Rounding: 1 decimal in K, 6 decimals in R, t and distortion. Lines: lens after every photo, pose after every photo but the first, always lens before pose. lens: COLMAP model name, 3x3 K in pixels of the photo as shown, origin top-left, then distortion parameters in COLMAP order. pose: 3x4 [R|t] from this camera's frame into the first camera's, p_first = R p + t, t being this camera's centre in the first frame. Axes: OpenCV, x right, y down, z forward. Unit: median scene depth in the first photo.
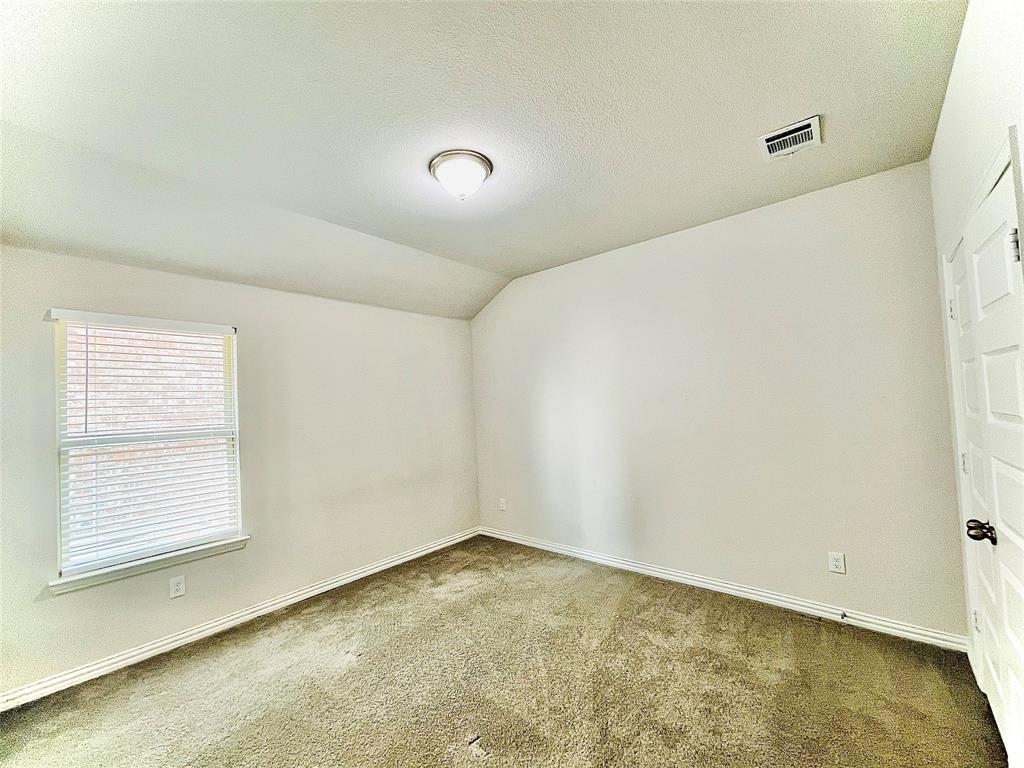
lens RADIAL K [[414.2, 0, 506.5], [0, 414.2, 387.8], [0, 0, 1]] dist [0.002396, 0.000697]
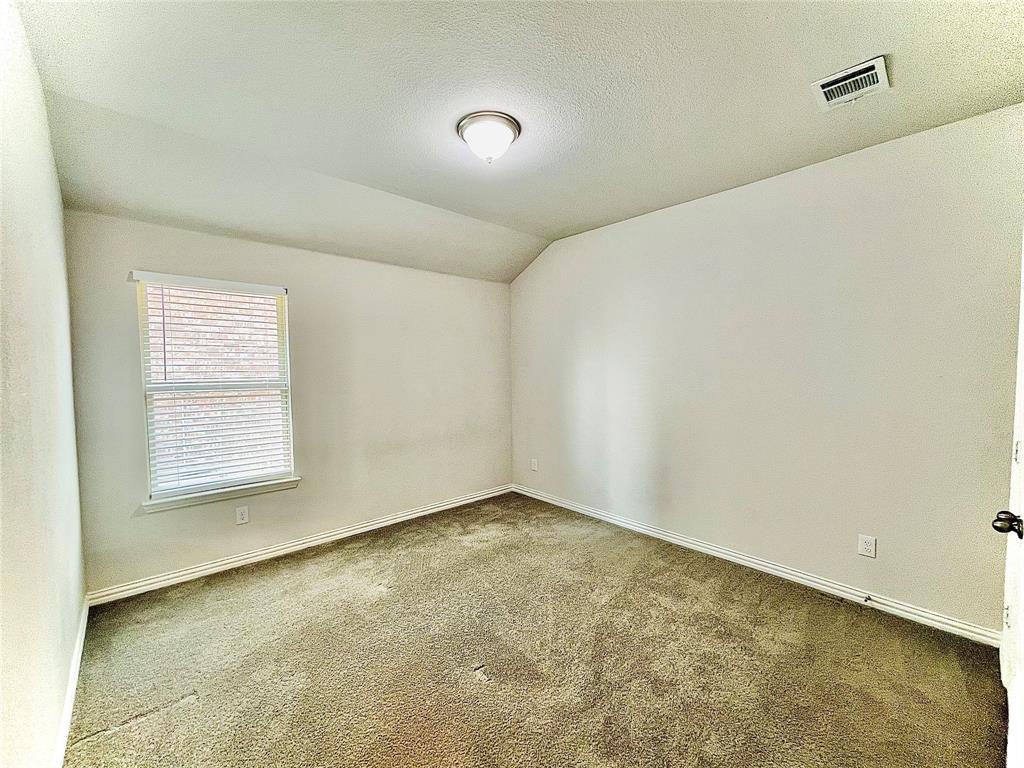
lens RADIAL K [[414.2, 0, 506.5], [0, 414.2, 385.8], [0, 0, 1]] dist [0.002396, 0.000697]
pose [[0.991766, 0.041549, -0.121138, 0.070298], [-0.030916, 0.995608, 0.088371, -0.007553], [0.124278, -0.083899, 0.988694, -0.025038]]
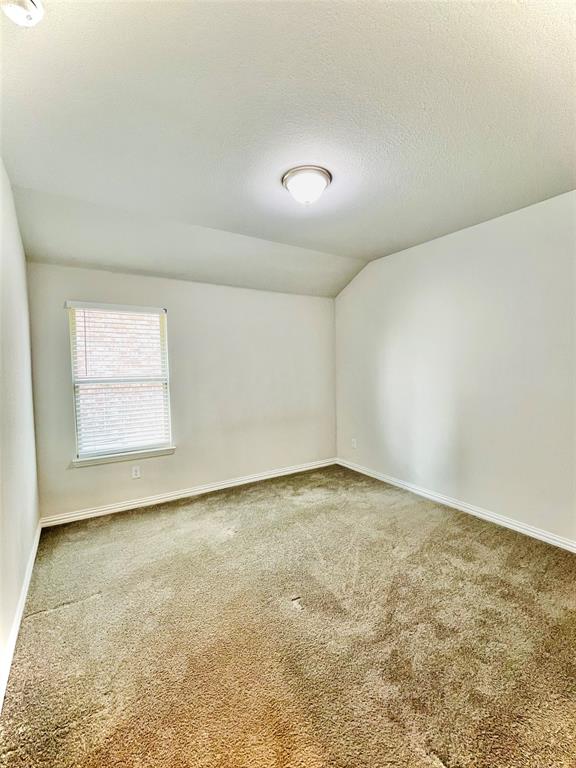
lens RADIAL K [[328.2, 0, 284.7], [0, 328.2, 381.4], [0, 0, 1]] dist [-0.000075, 0.002239]
pose [[0.956411, 0.045071, -0.288523, 0.128931], [-0.016478, 0.994773, 0.100775, -0.015922], [0.291557, -0.091628, 0.952155, -0.025493]]
